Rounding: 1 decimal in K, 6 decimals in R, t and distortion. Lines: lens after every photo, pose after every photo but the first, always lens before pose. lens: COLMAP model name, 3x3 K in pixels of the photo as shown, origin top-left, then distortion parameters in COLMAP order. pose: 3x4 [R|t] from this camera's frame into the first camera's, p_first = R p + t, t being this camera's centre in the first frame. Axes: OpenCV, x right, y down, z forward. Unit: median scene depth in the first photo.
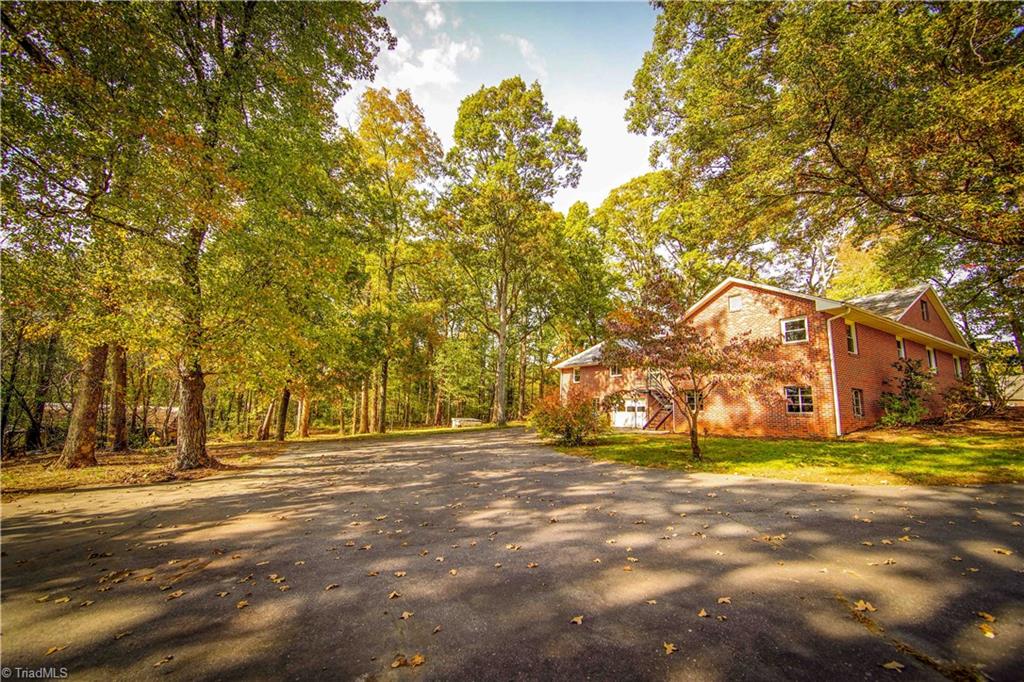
lens RADIAL K [[403.6, 0, 512.0], [0, 403.6, 341.0], [0, 0, 1]] dist [-0.001305, -0.000099]
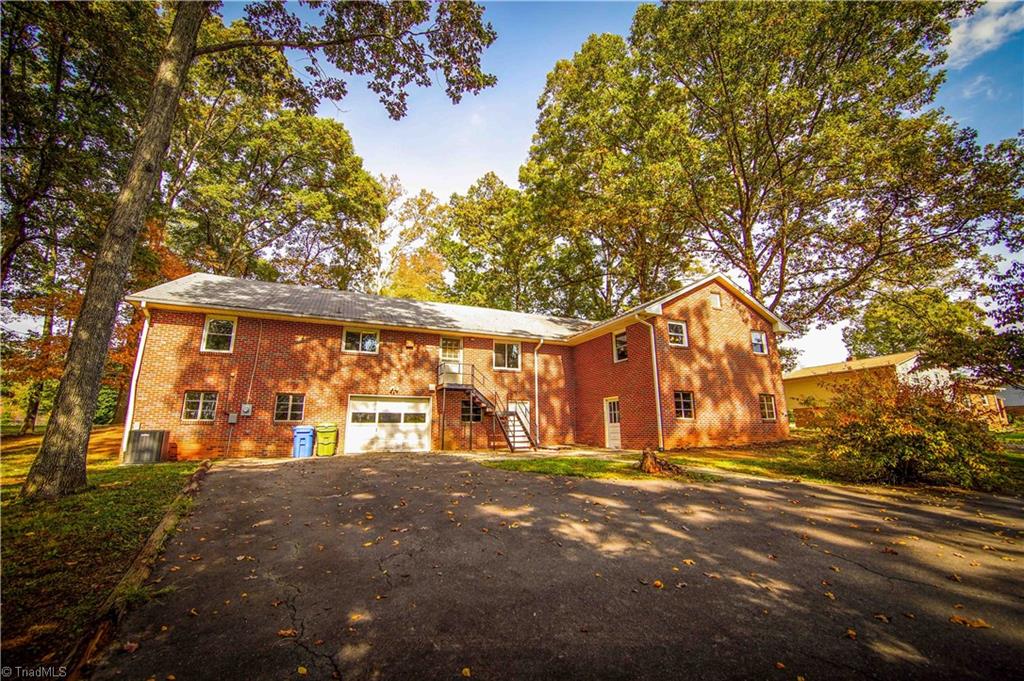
lens RADIAL K [[403.6, 0, 512.0], [0, 403.6, 340.5], [0, 0, 1]] dist [-0.001305, -0.000099]
pose [[0.118918, 0.199250, 0.972707, -0.225149], [-0.156432, 0.971183, -0.179813, 0.136771], [-0.980504, -0.130779, 0.146660, 0.760725]]
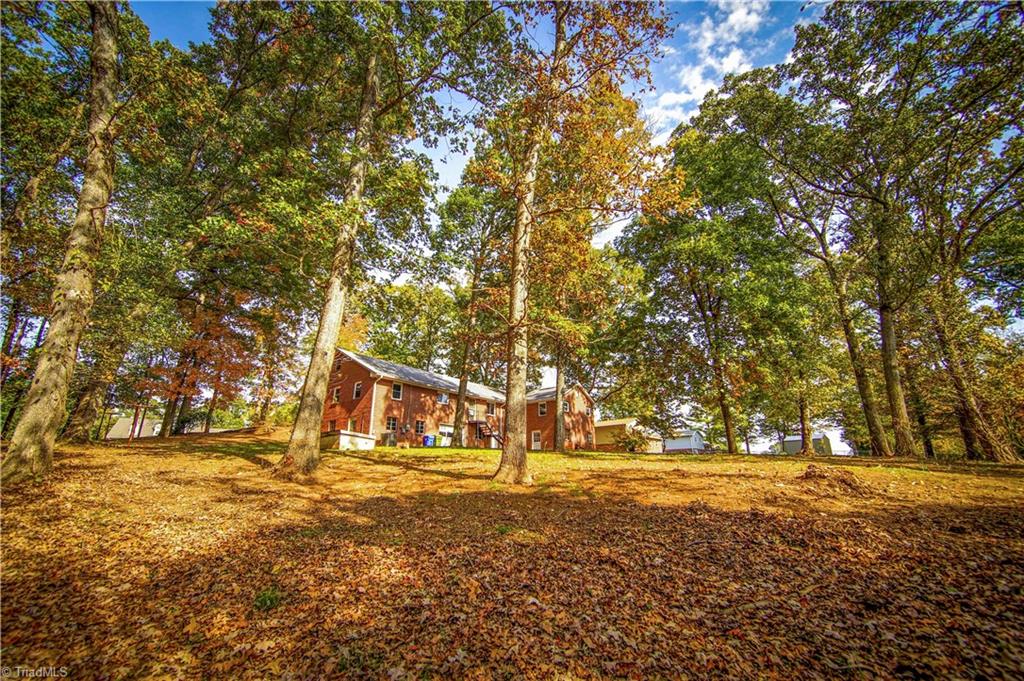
lens RADIAL K [[403.6, 0, 512.0], [0, 403.6, 340.5], [0, 0, 1]] dist [-0.001305, -0.000099]
pose [[-0.376176, 0.289836, 0.880049, -0.851381], [-0.142120, 0.920526, -0.363916, 0.309324], [-0.915584, -0.261969, -0.305088, 1.240403]]
